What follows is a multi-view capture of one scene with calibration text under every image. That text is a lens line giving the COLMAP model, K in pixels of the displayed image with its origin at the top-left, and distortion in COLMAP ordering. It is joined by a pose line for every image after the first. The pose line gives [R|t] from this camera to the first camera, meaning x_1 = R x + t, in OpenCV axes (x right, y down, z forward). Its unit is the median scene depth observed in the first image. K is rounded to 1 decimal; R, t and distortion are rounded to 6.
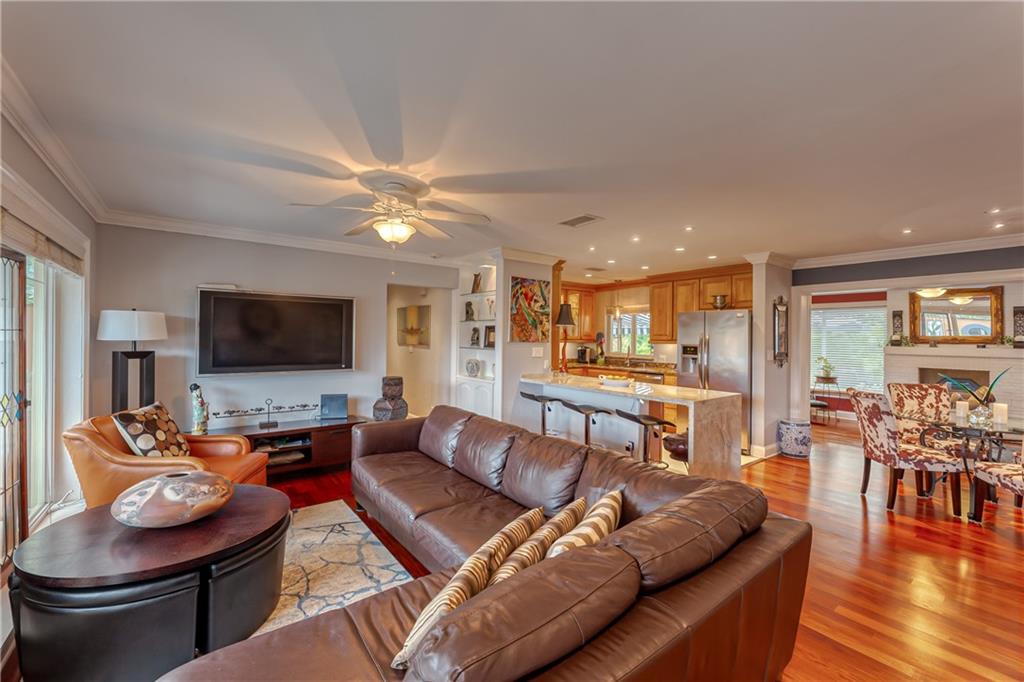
lens RADIAL K [[418.8, 0, 511.8], [0, 418.8, 335.8], [0, 0, 1]] dist [0.000026, 0.000014]
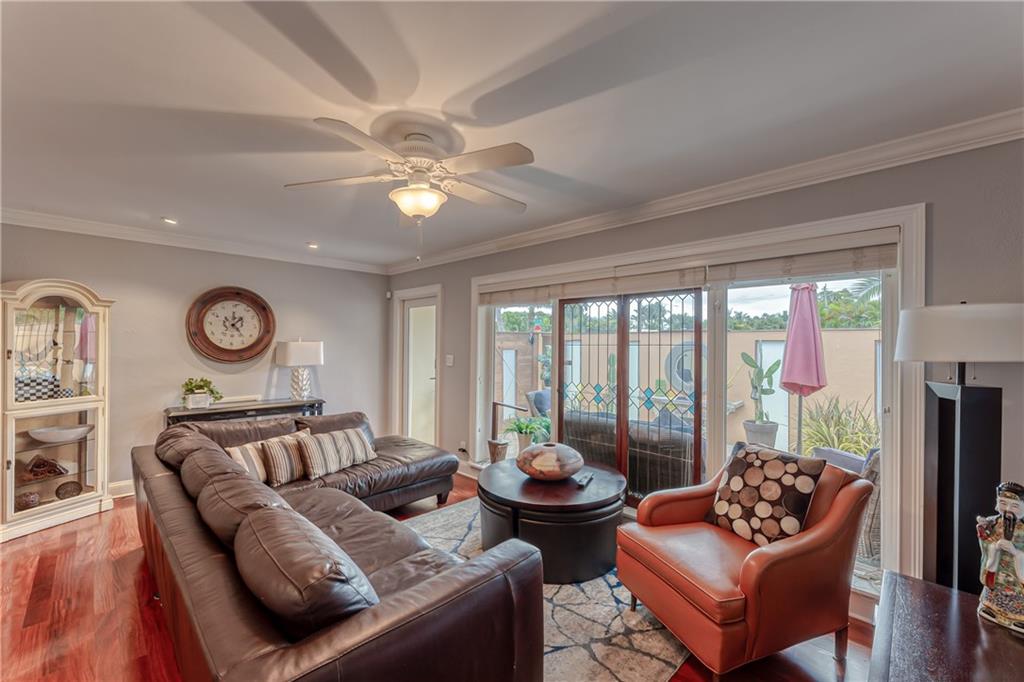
lens RADIAL K [[412.0, 0, 512.0], [0, 412.0, 341.0], [0, 0, 1]] dist [-0.000386, -0.000217]
pose [[-0.989751, -0.021653, -0.141152, -0.188363], [-0.020092, 0.999720, -0.012478, 0.000496], [0.141382, -0.009514, -0.989909, 0.947460]]
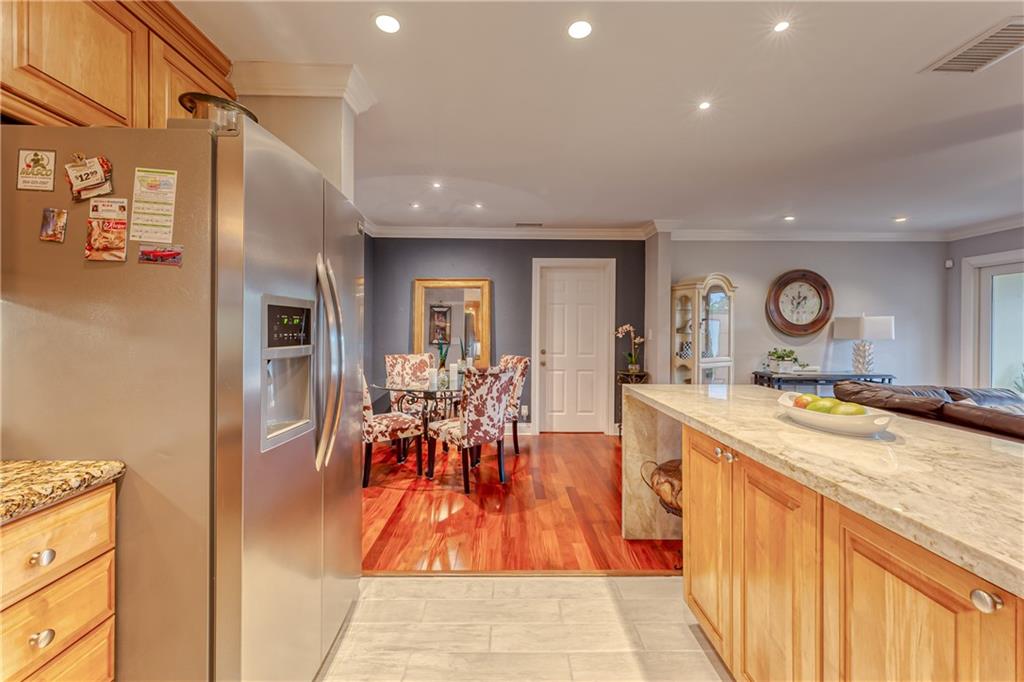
lens RADIAL K [[410.7, 0, 508.3], [0, 410.7, 330.4], [0, 0, 1]] dist [-0.000205, -0.000045]
pose [[-0.799977, -0.016494, 0.599804, 0.220791], [-0.016410, 0.999850, 0.005608, 0.037240], [-0.599807, -0.005356, -0.800127, 1.198494]]
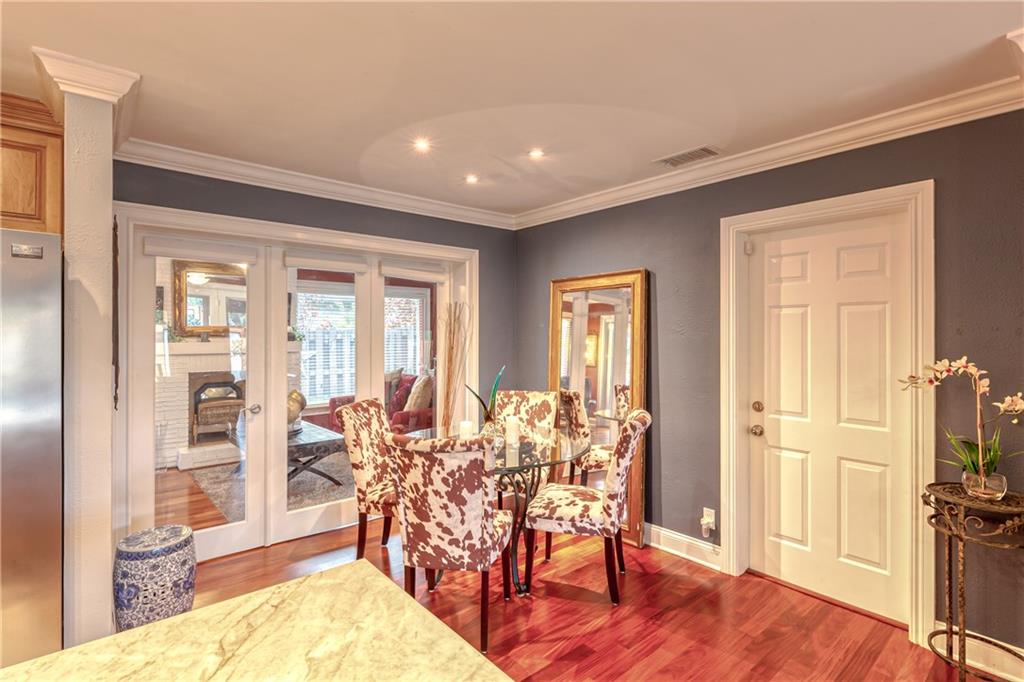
lens RADIAL K [[492.4, 0, 513.8], [0, 492.4, 331.3], [0, 0, 1]] dist [-0.001596, -0.000144]
pose [[-0.057380, -0.006009, 0.998334, 0.189818], [-0.003234, 0.999978, 0.005833, 0.003219], [-0.998347, -0.002894, -0.057398, 0.680650]]
